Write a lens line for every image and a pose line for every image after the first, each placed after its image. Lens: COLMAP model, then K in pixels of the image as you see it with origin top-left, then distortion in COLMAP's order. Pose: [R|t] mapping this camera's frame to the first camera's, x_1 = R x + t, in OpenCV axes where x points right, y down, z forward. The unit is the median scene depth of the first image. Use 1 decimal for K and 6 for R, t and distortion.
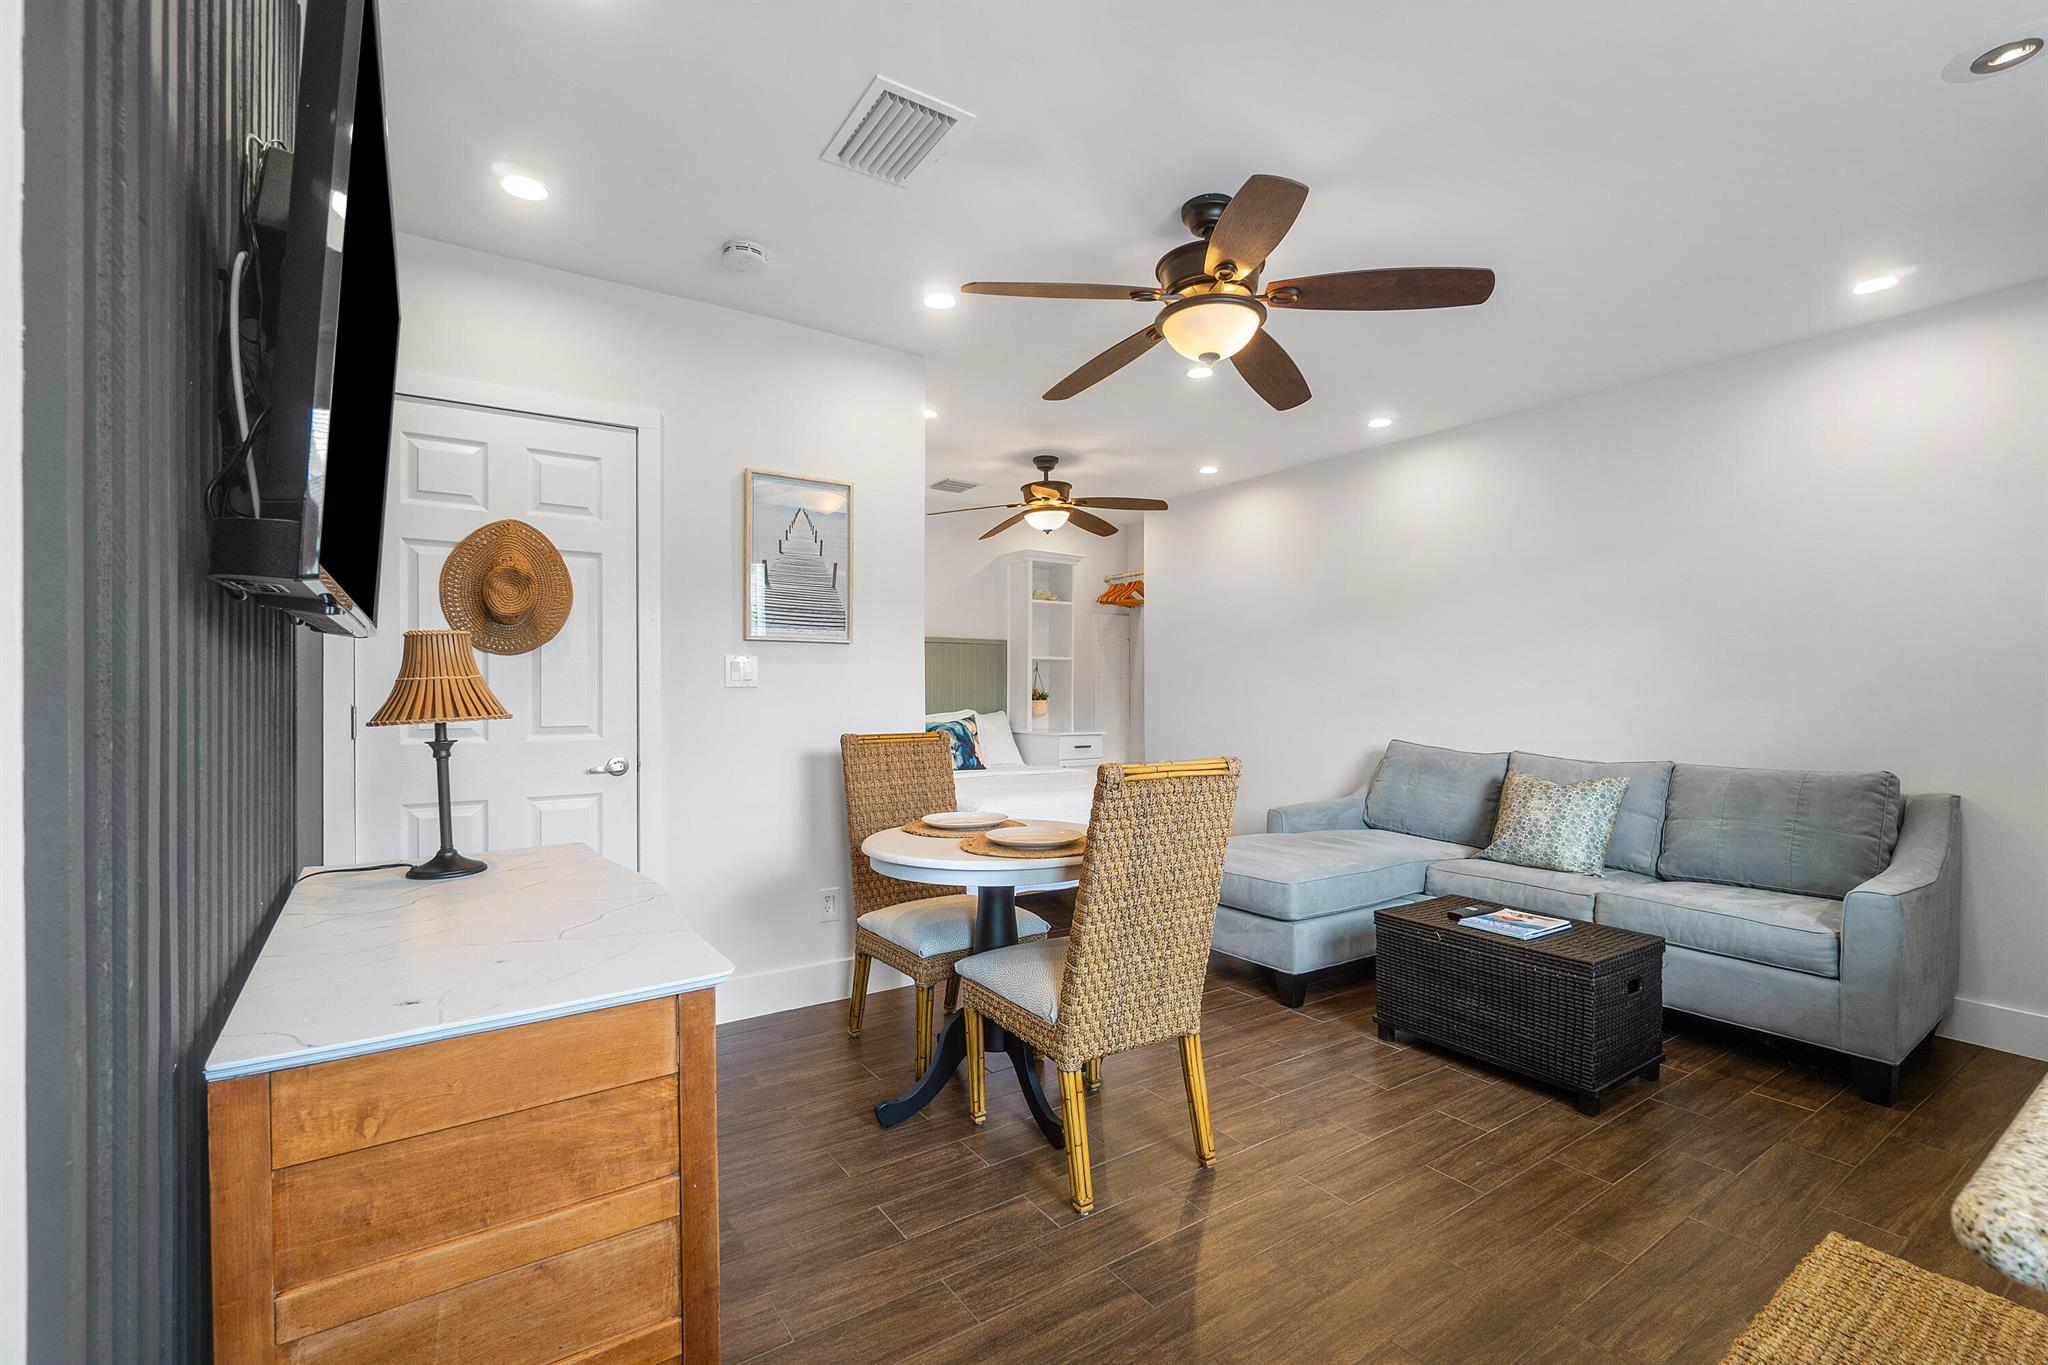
lens RADIAL K [[885.8, 0, 1024.0], [0, 885.8, 682.5], [0, 0, 1]] dist [-0.000557, 0.000030]
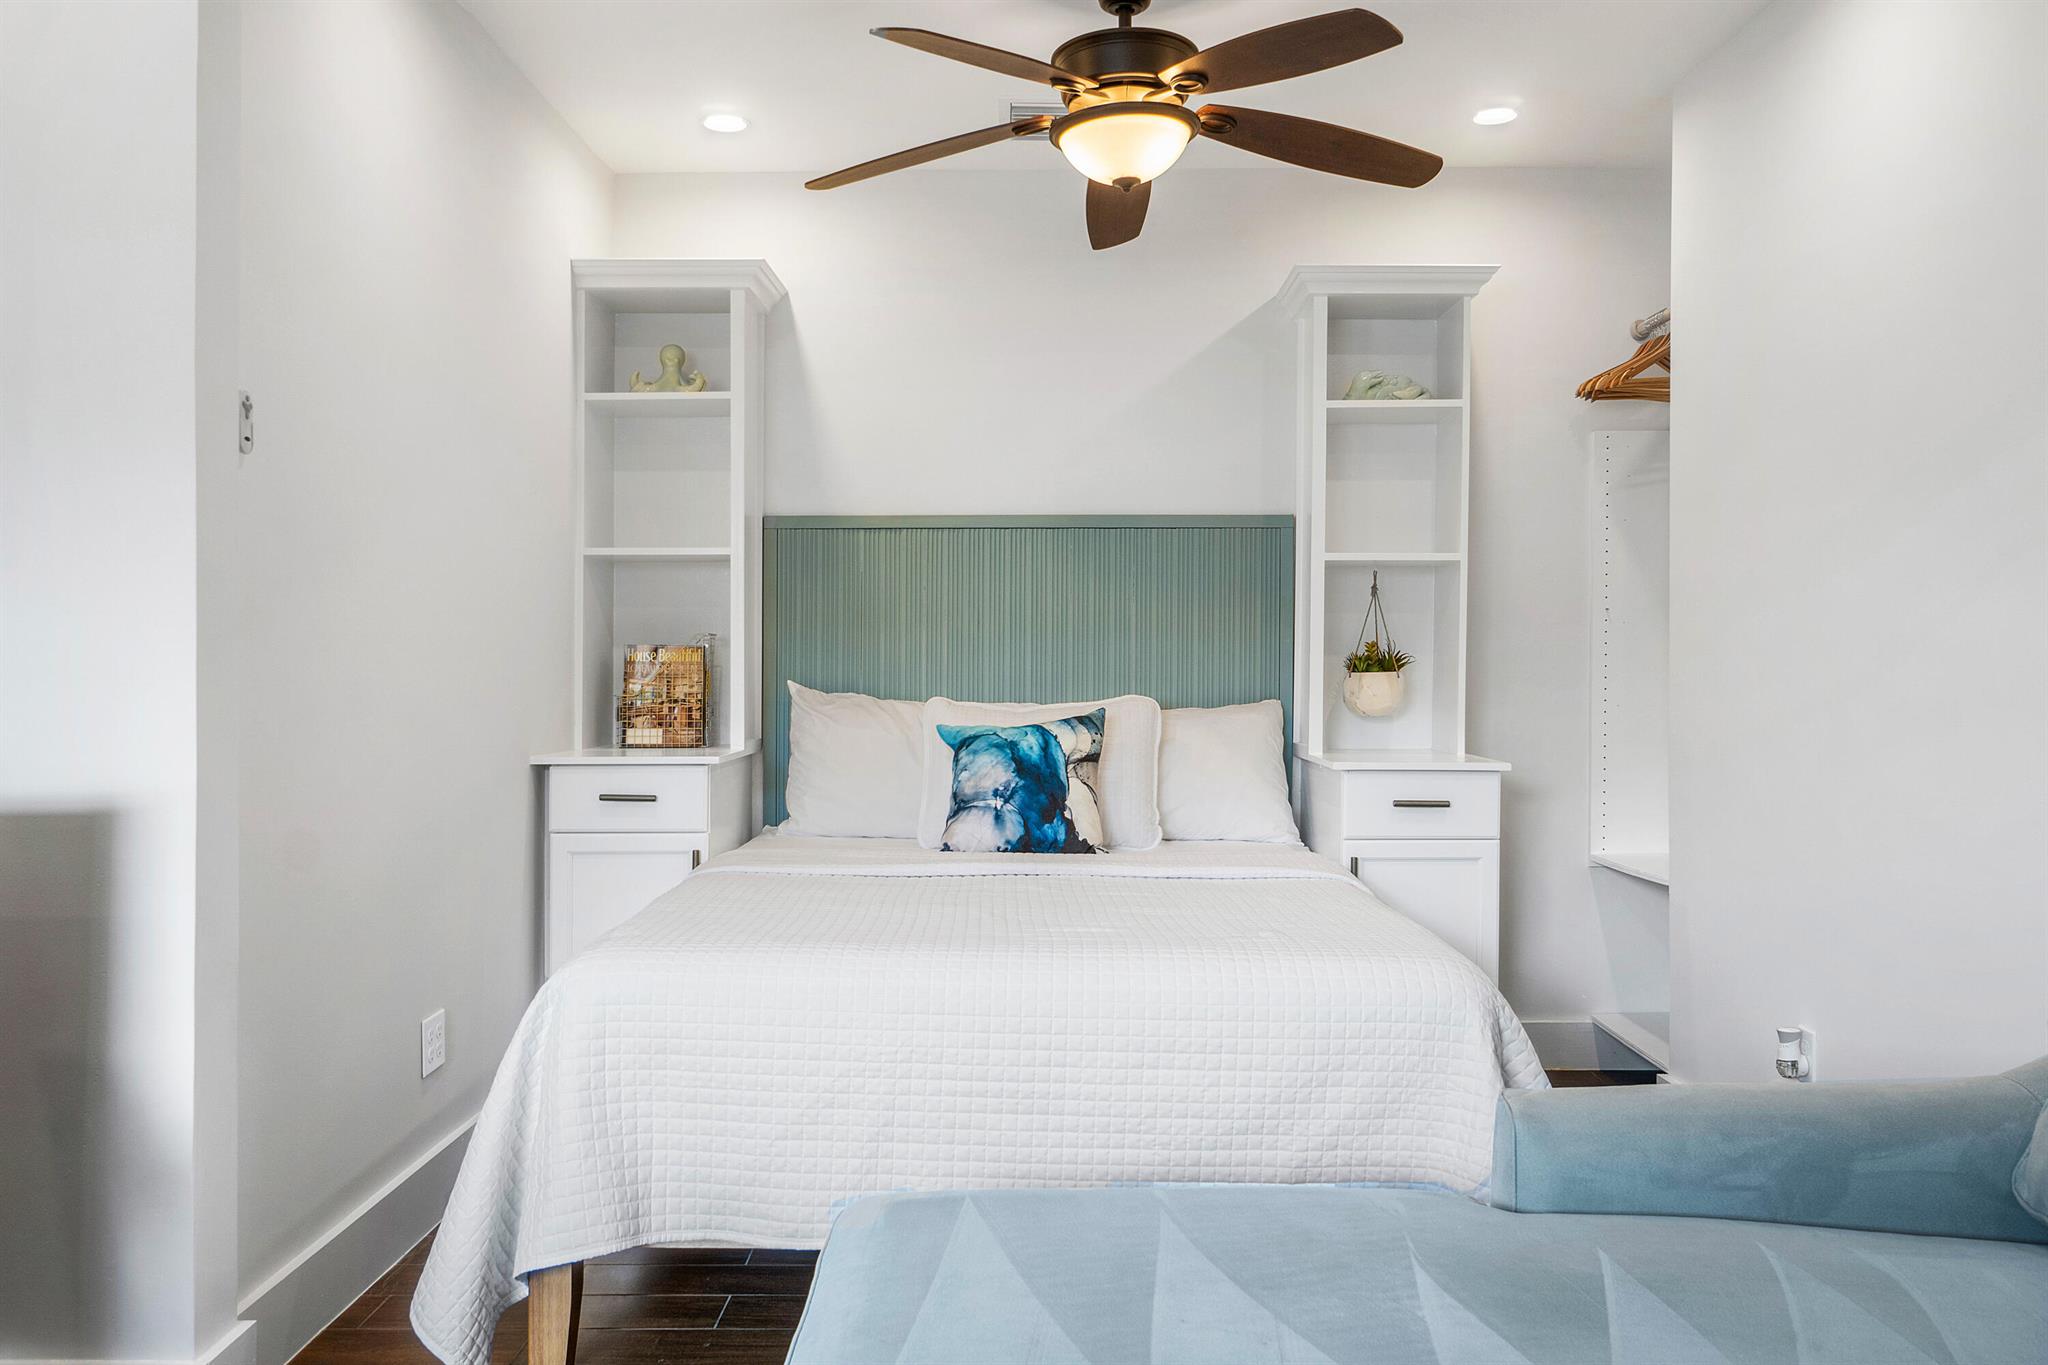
lens RADIAL K [[1602.2, 0, 1025.1], [0, 1602.2, 659.2], [0, 0, 1]] dist [-0.000554, 0.001560]
pose [[0.822647, -0.000824, -0.568552, 0.361435], [0.007563, 0.999926, 0.009495, 0.009435], [0.568502, -0.012111, 0.822593, 0.473067]]
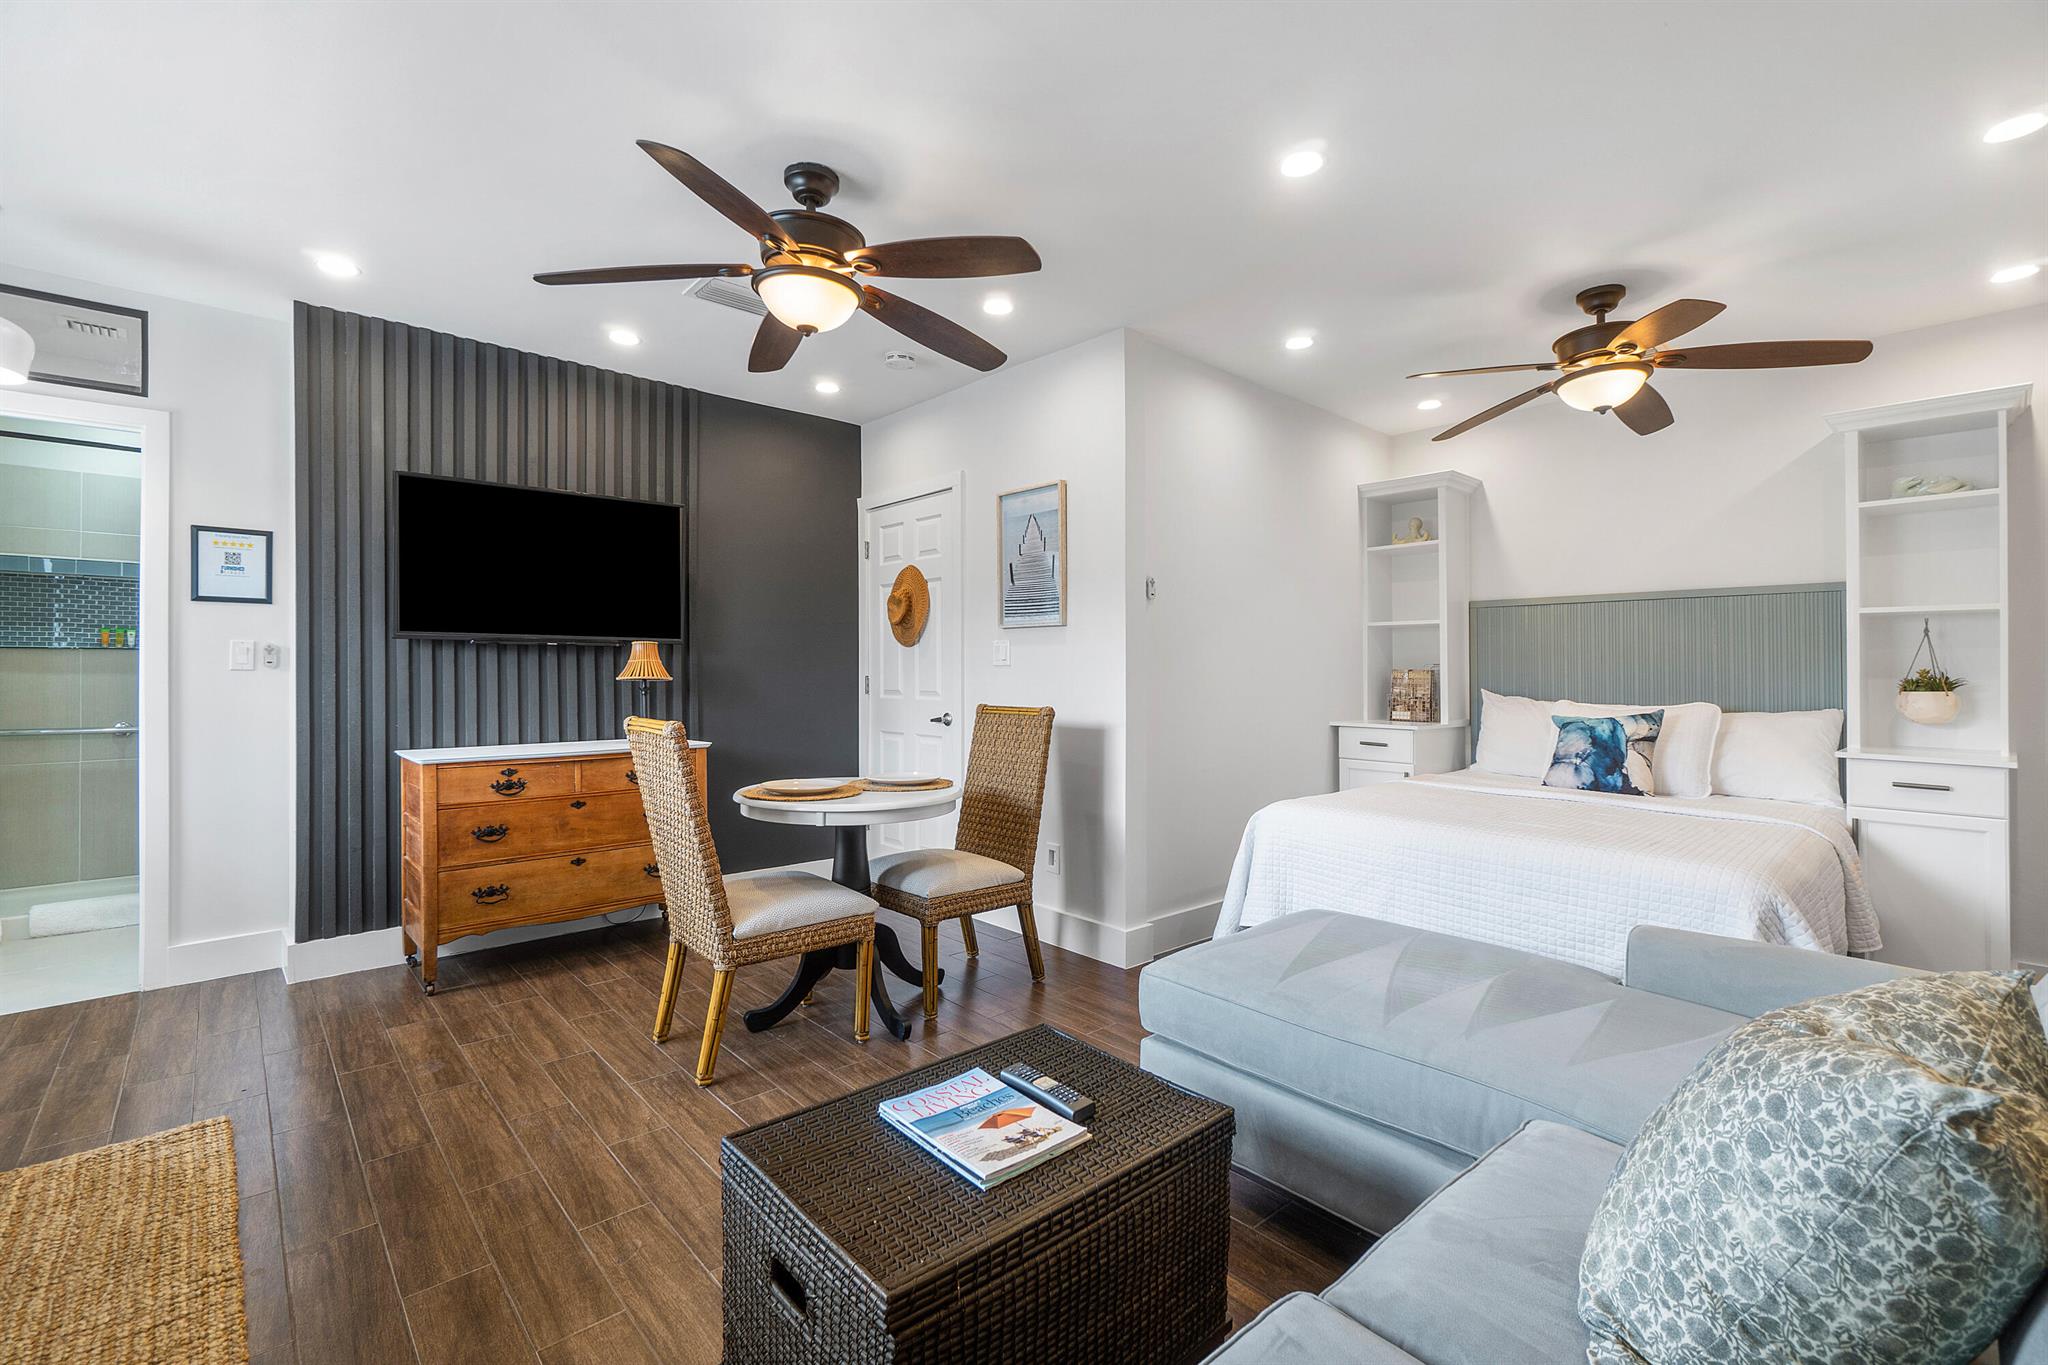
lens RADIAL K [[877.2, 0, 1037.7], [0, 877.2, 662.5], [0, 0, 1]] dist [-0.000153, 0.000043]
pose [[0.141219, -0.008554, -0.989941, 0.579824], [0.004505, 0.999958, -0.007998, 0.006642], [0.989968, -0.003330, 0.141252, 0.544334]]
